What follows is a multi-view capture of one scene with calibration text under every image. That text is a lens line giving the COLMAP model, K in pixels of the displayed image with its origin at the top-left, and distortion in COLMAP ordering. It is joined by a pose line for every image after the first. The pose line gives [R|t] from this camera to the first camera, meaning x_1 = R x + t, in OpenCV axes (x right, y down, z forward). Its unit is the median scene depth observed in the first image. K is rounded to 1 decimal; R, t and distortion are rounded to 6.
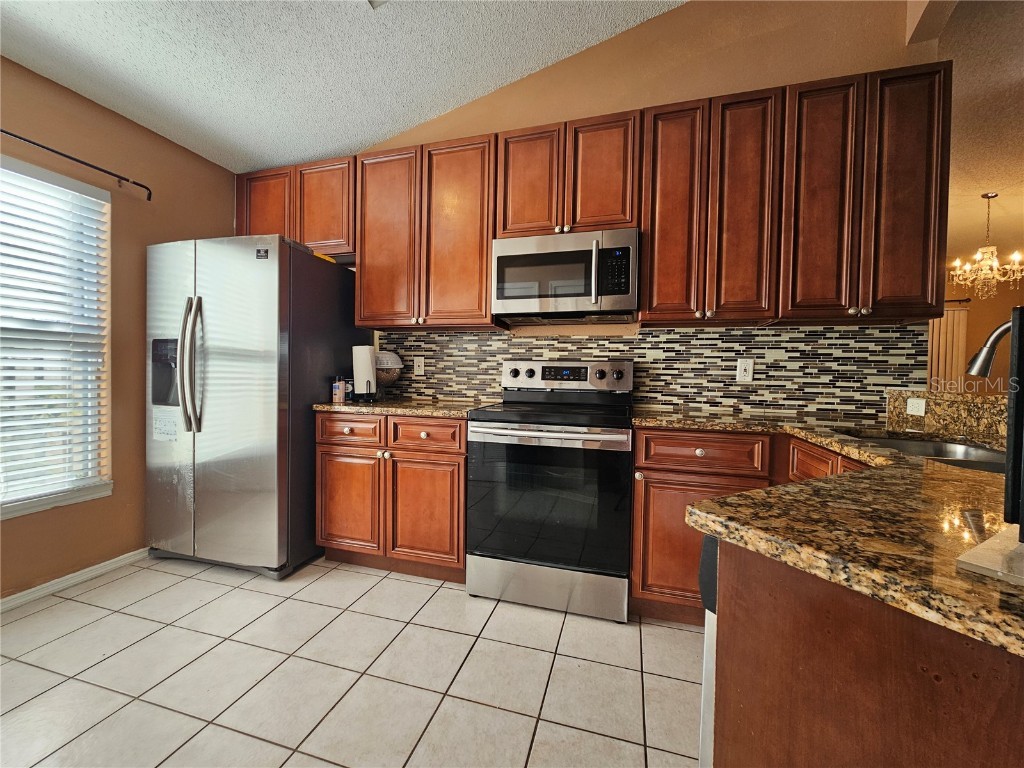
lens RADIAL K [[418.1, 0, 507.1], [0, 418.1, 385.7], [0, 0, 1]] dist [-0.001245, 0.001653]
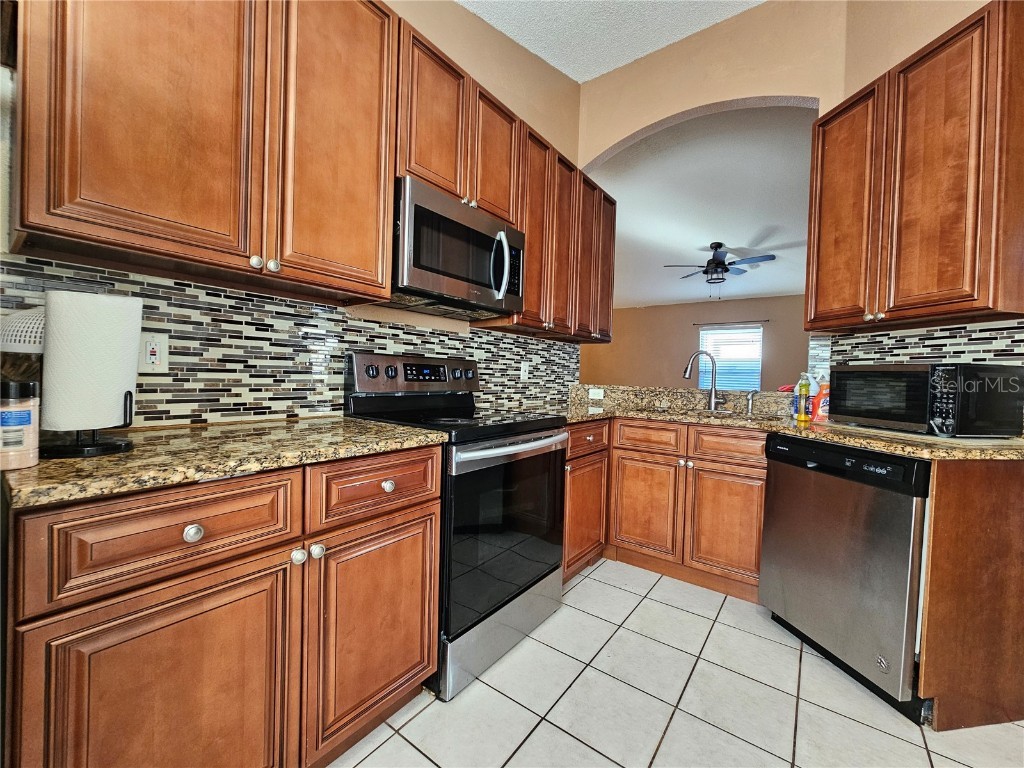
lens RADIAL K [[418.1, 0, 506.1], [0, 418.1, 382.9], [0, 0, 1]] dist [-0.001245, 0.001653]
pose [[0.351727, -0.022795, 0.935825, -0.605965], [0.006139, 0.999738, 0.022044, -0.028077], [-0.936083, -0.002009, 0.351775, 0.599851]]
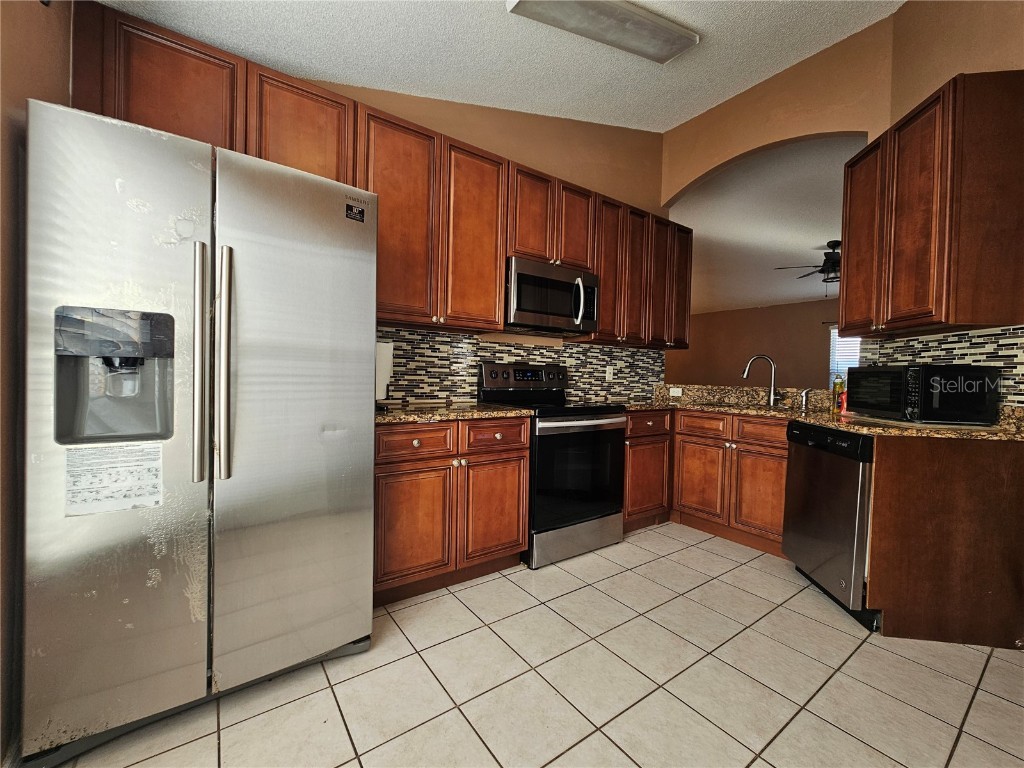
lens RADIAL K [[418.1, 0, 506.7], [0, 418.1, 385.7], [0, 0, 1]] dist [-0.001245, 0.001653]
pose [[0.618399, -0.022283, 0.785549, -0.914143], [0.011538, 0.999748, 0.019277, -0.024215], [-0.785780, -0.002857, 0.618500, 0.312543]]
